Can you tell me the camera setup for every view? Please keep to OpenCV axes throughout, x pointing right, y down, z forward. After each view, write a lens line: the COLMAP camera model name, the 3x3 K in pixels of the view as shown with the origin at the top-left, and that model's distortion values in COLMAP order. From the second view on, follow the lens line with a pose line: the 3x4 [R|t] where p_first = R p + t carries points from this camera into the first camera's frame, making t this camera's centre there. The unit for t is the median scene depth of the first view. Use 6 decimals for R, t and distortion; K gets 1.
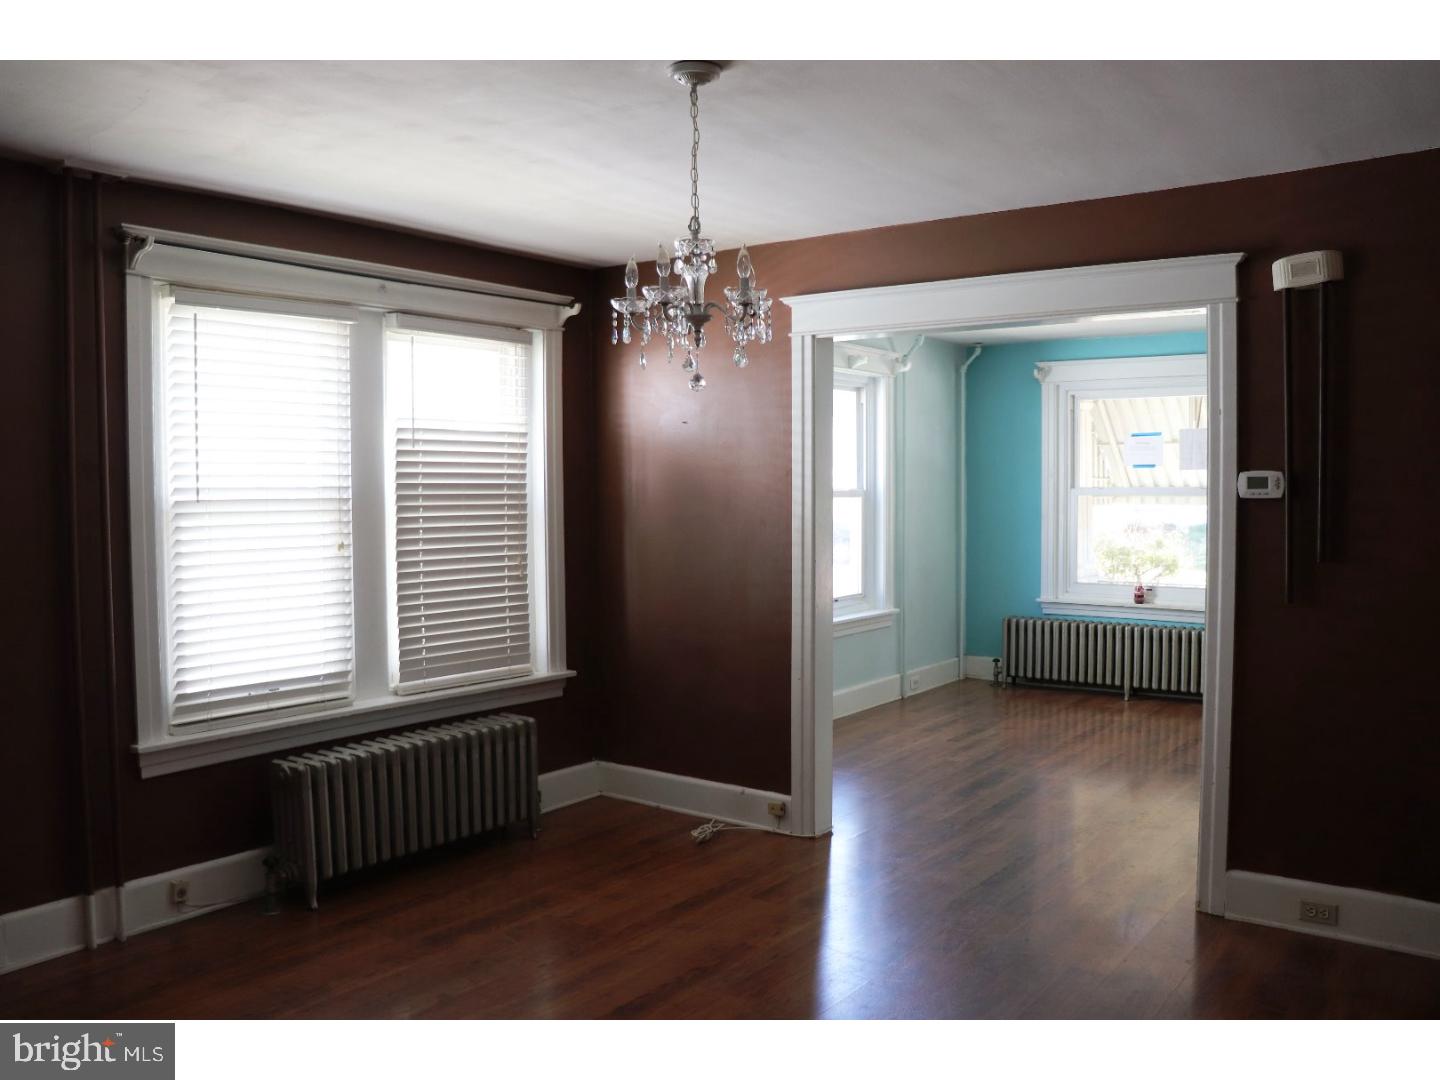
lens RADIAL K [[1186.5, 0, 720.0], [0, 1186.5, 540.0], [0, 0, 1]] dist [-0.172378, 0.144916]
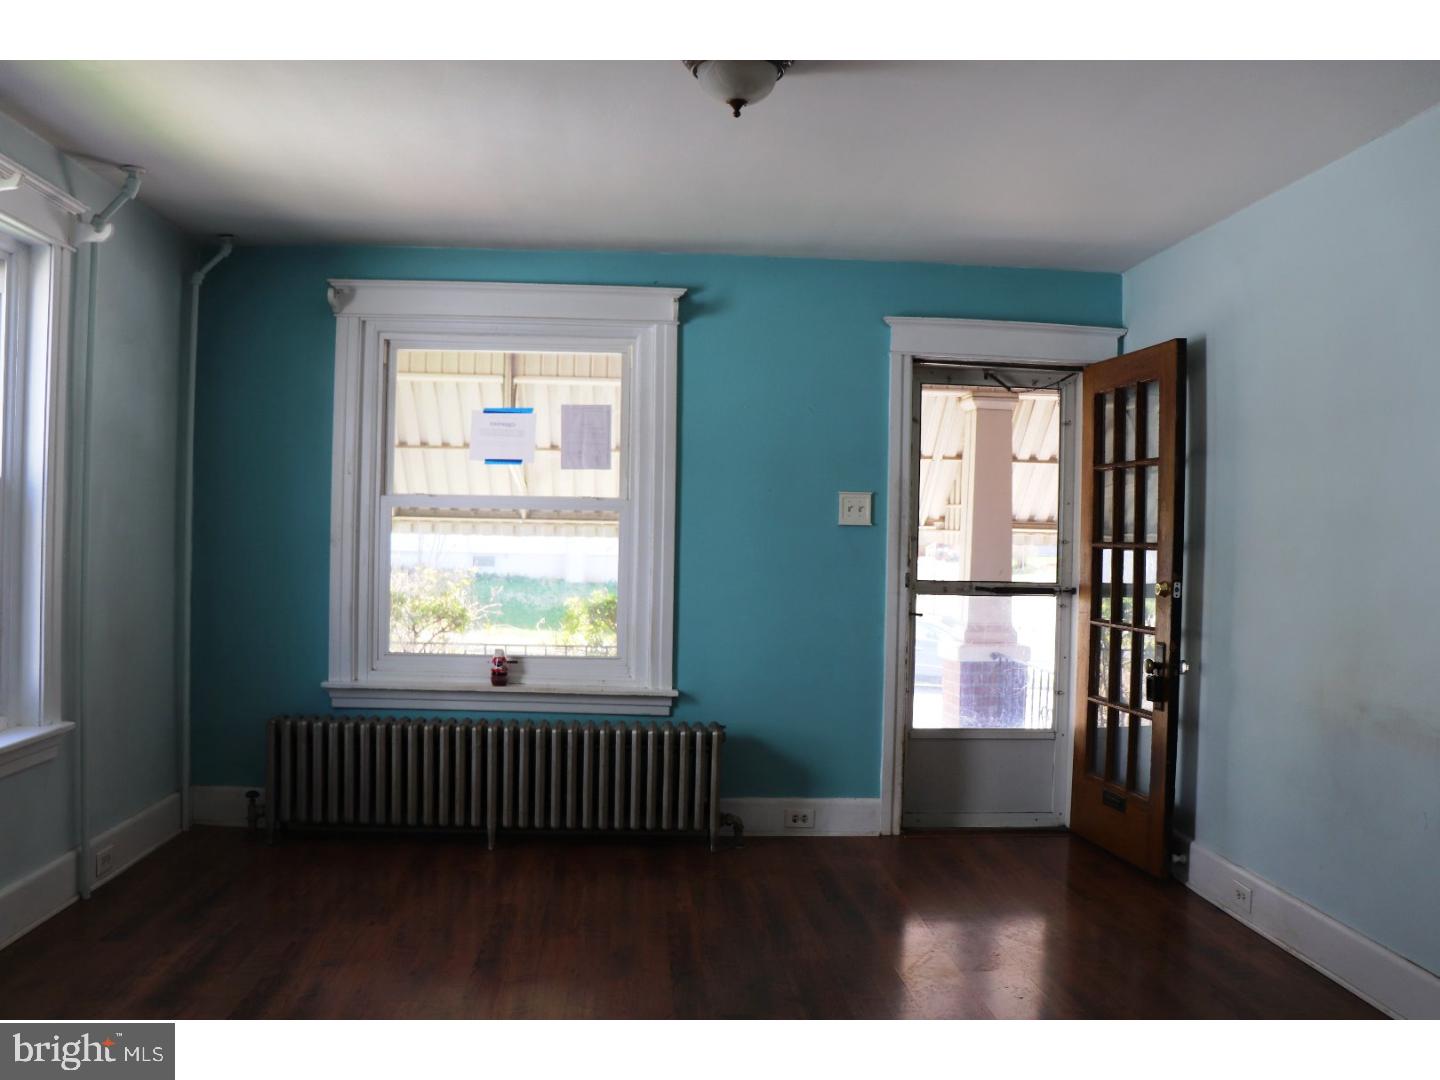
lens RADIAL K [[1186.5, 0, 720.0], [0, 1186.5, 540.0], [0, 0, 1]] dist [-0.172378, 0.144916]
pose [[0.761322, 0.016918, 0.648153, 0.048313], [0.007195, 0.999378, -0.034537, 0.000505], [-0.648334, 0.030957, 0.760726, 0.461283]]
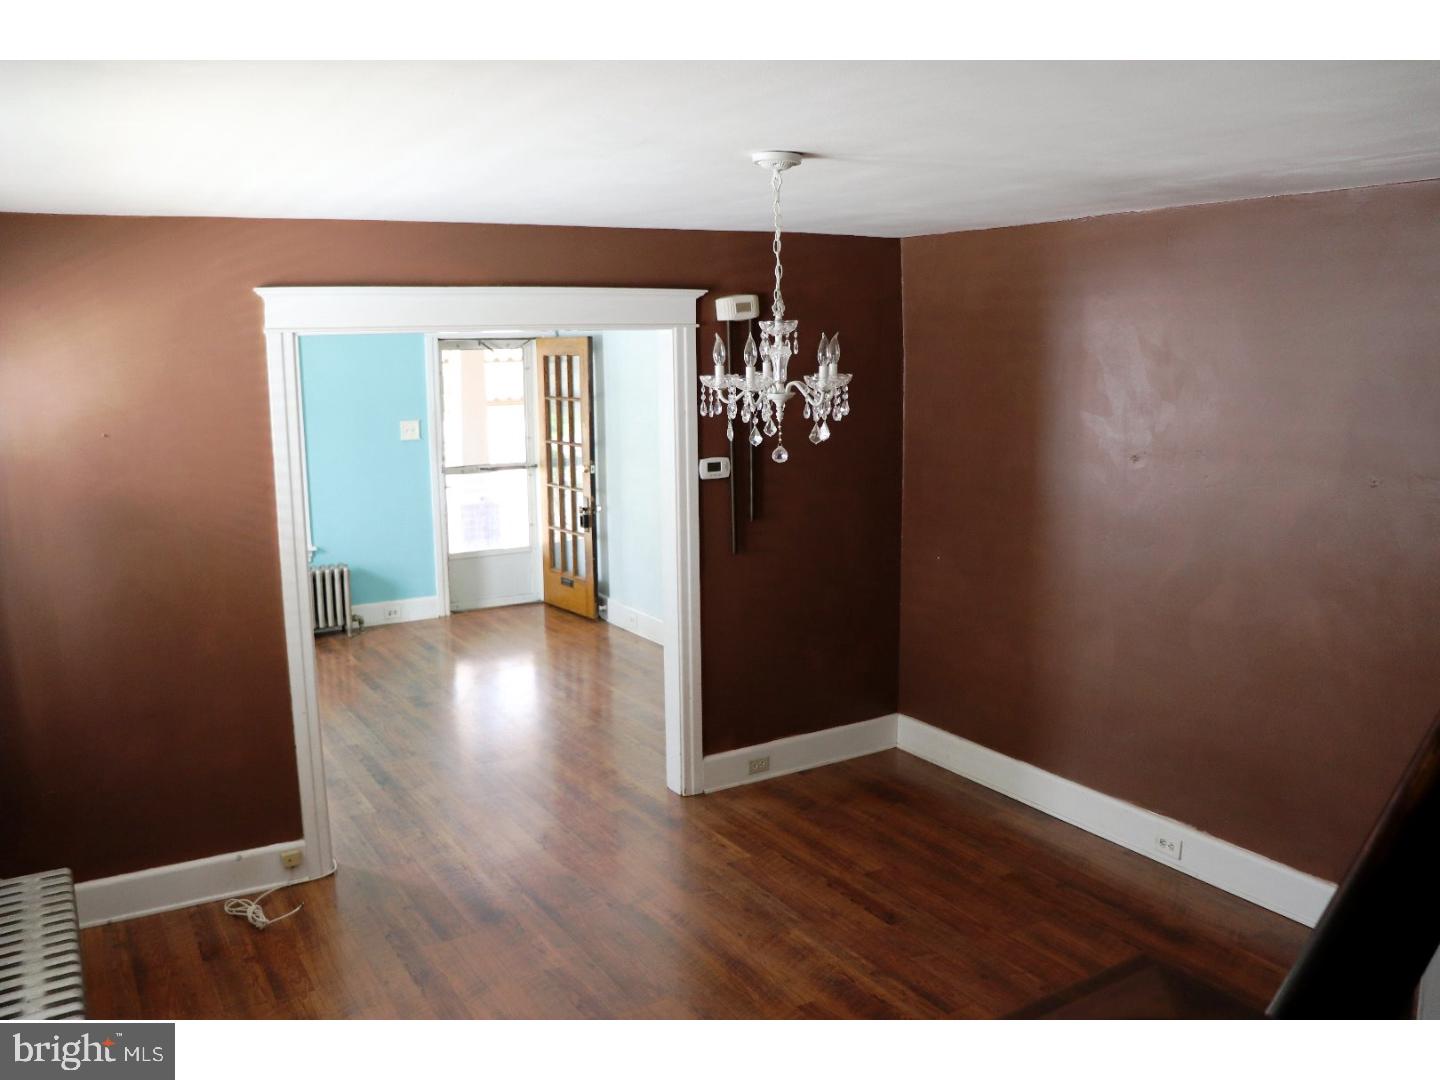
lens RADIAL K [[1186.5, 0, 720.0], [0, 1186.5, 540.0], [0, 0, 1]] dist [-0.172378, 0.144916]
pose [[0.384548, -0.151948, 0.910513, -0.366984], [0.054916, 0.988378, 0.141749, -0.074982], [-0.921470, -0.004508, 0.388423, 0.218962]]
